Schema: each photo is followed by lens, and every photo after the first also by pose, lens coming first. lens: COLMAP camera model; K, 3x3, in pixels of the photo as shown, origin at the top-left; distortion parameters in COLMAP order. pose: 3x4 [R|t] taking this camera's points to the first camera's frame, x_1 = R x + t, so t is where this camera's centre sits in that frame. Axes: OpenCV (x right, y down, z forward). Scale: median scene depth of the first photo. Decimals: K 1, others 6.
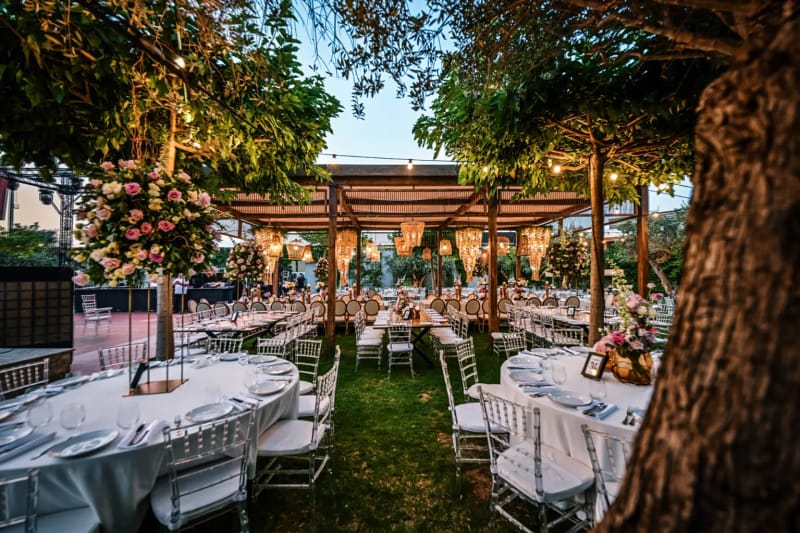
lens RADIAL K [[778.6, 0, 400.0], [0, 778.6, 266.5], [0, 0, 1]] dist [-0.000511, -0.000405]
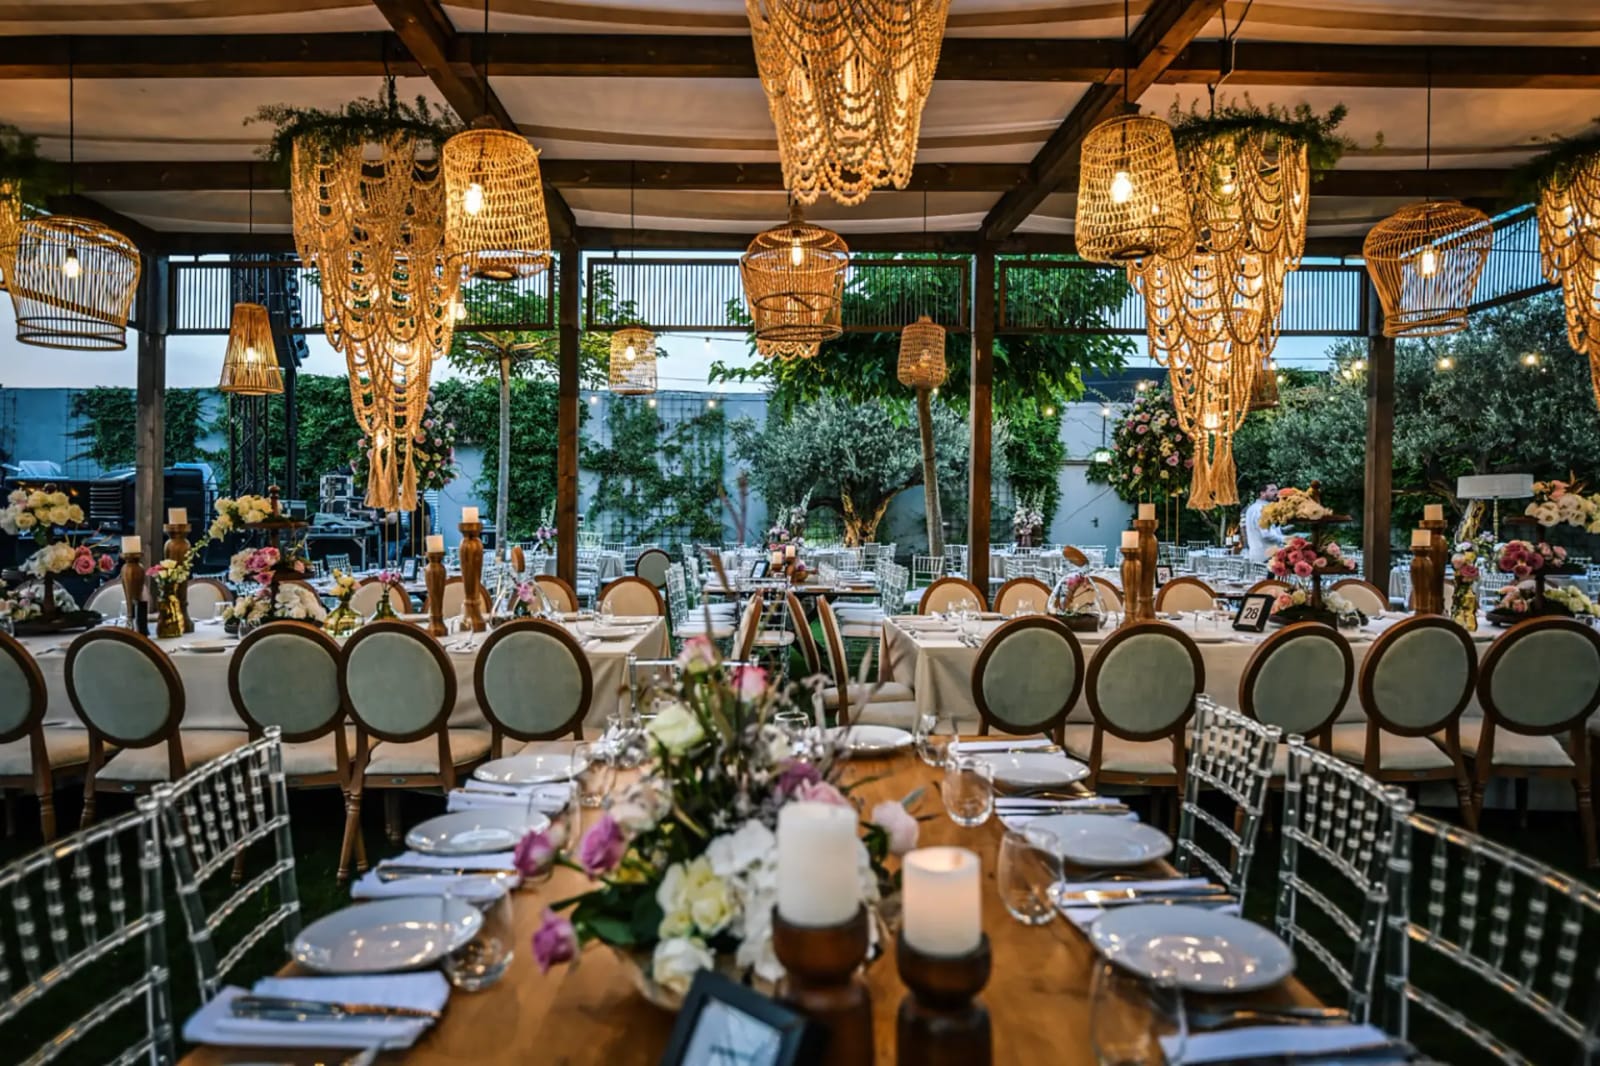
lens RADIAL K [[1557.3, 0, 800.0], [0, 1557.3, 533.0], [0, 0, 1]] dist [-0.000511, -0.000405]
pose [[0.999917, 0.008542, -0.009651, 0.007787], [-0.008396, 0.999852, 0.015027, 0.015197], [0.009778, -0.014945, 0.999841, 0.482987]]
